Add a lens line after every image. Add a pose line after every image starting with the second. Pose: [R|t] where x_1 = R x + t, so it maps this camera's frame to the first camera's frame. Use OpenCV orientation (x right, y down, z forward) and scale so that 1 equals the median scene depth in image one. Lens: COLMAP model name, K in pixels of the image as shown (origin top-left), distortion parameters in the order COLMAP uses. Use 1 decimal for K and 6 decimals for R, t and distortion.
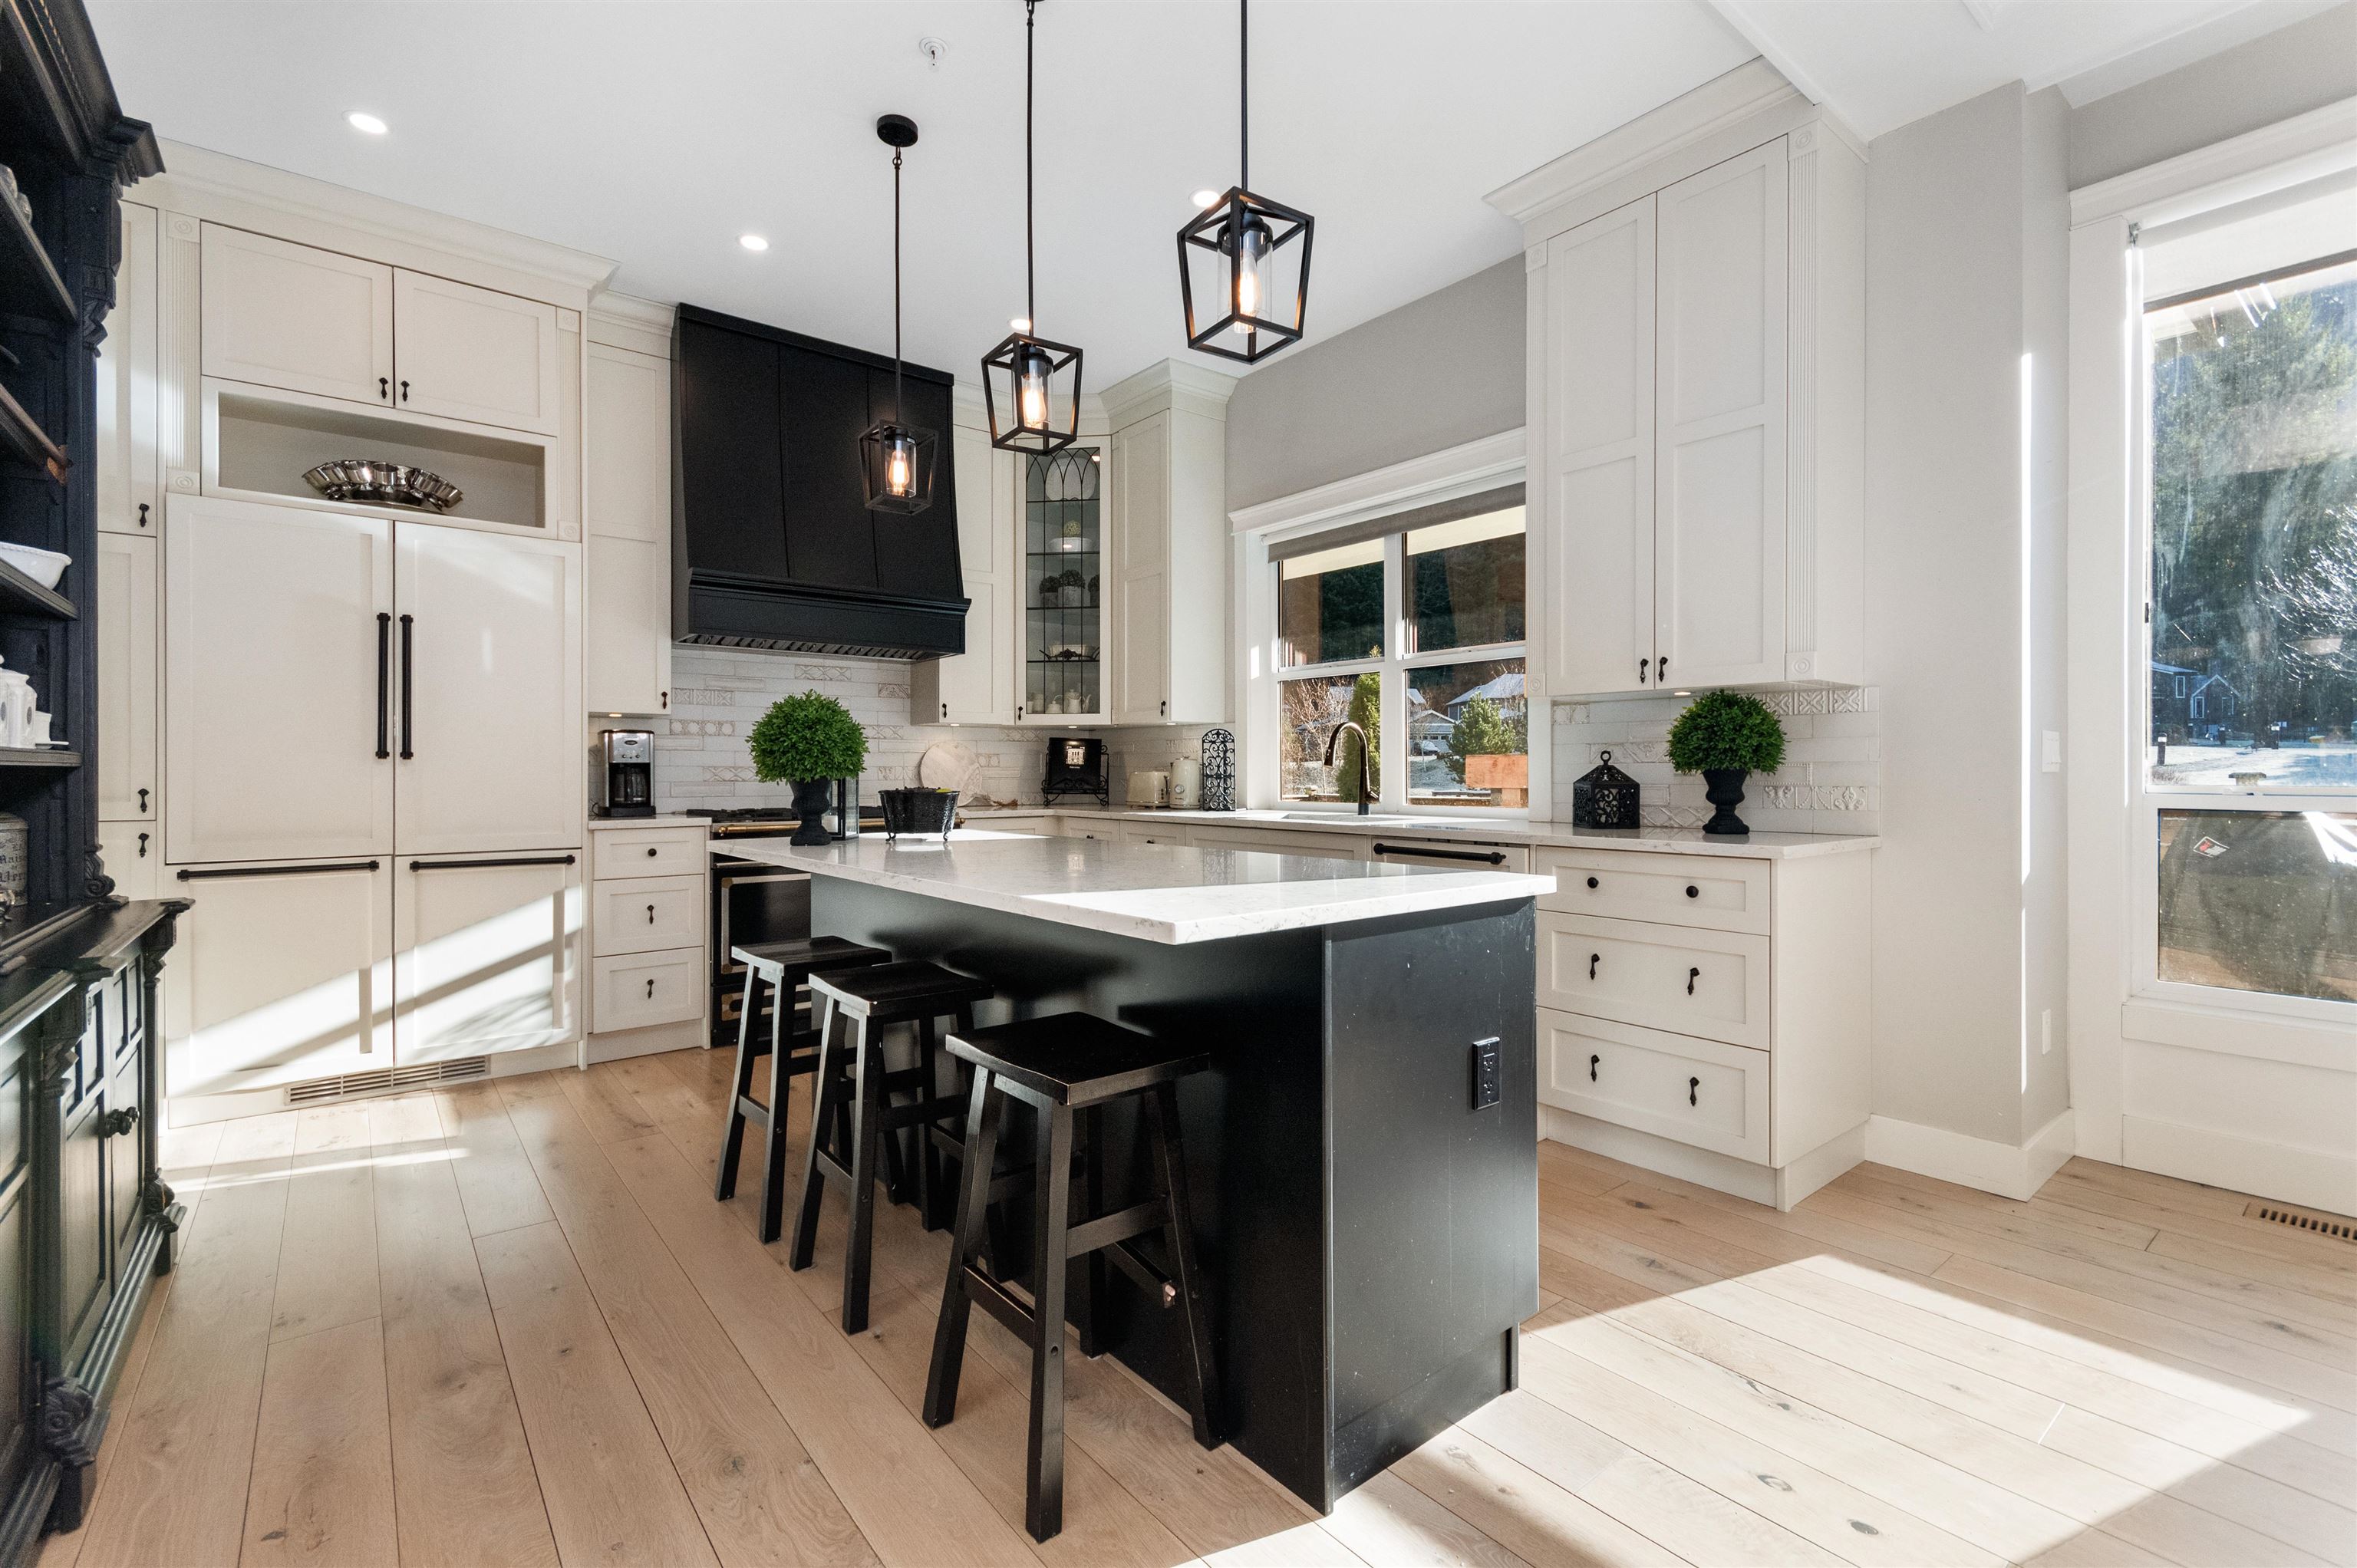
lens RADIAL K [[1038.6, 0, 1163.4], [0, 1038.6, 772.9], [0, 0, 1]] dist [0.004269, -0.000423]
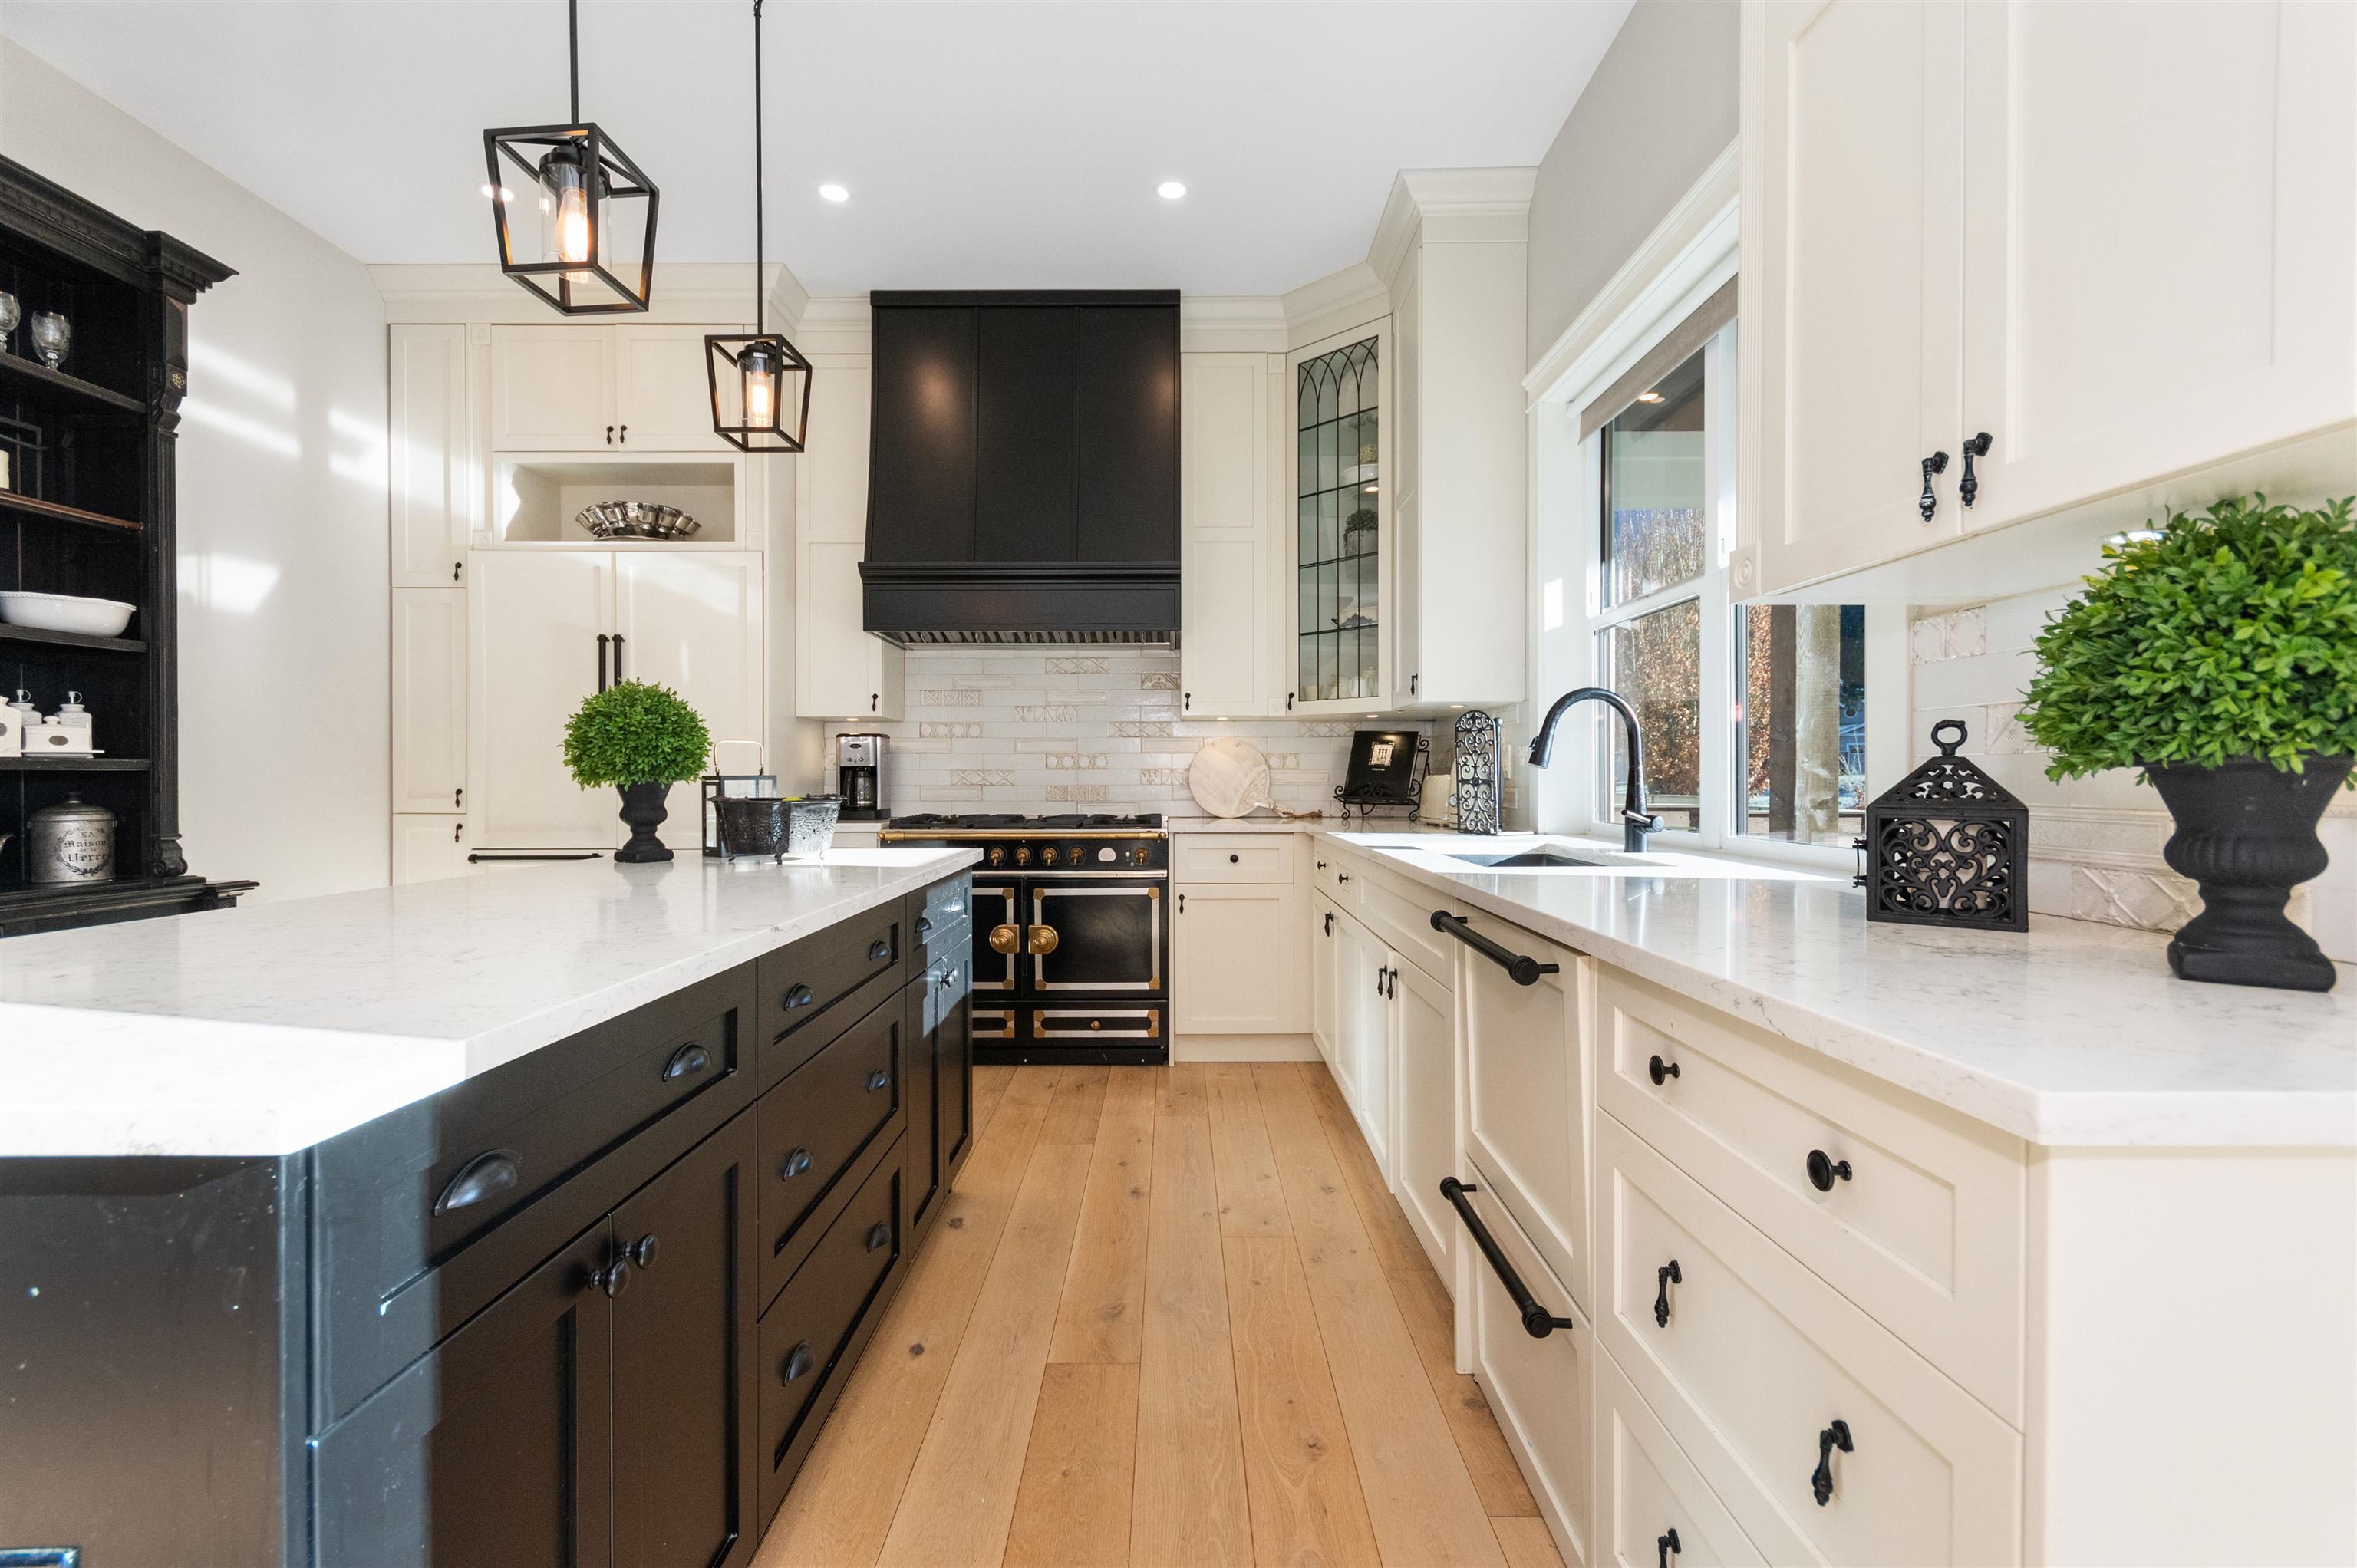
lens RADIAL K [[1038.6, 0, 1163.4], [0, 1038.6, 772.9], [0, 0, 1]] dist [0.004269, -0.000423]
pose [[0.780745, -0.001903, -0.624847, 0.341163], [-0.000772, 0.999992, -0.004010, 0.000428], [0.624850, 0.003613, 0.780737, 0.399984]]
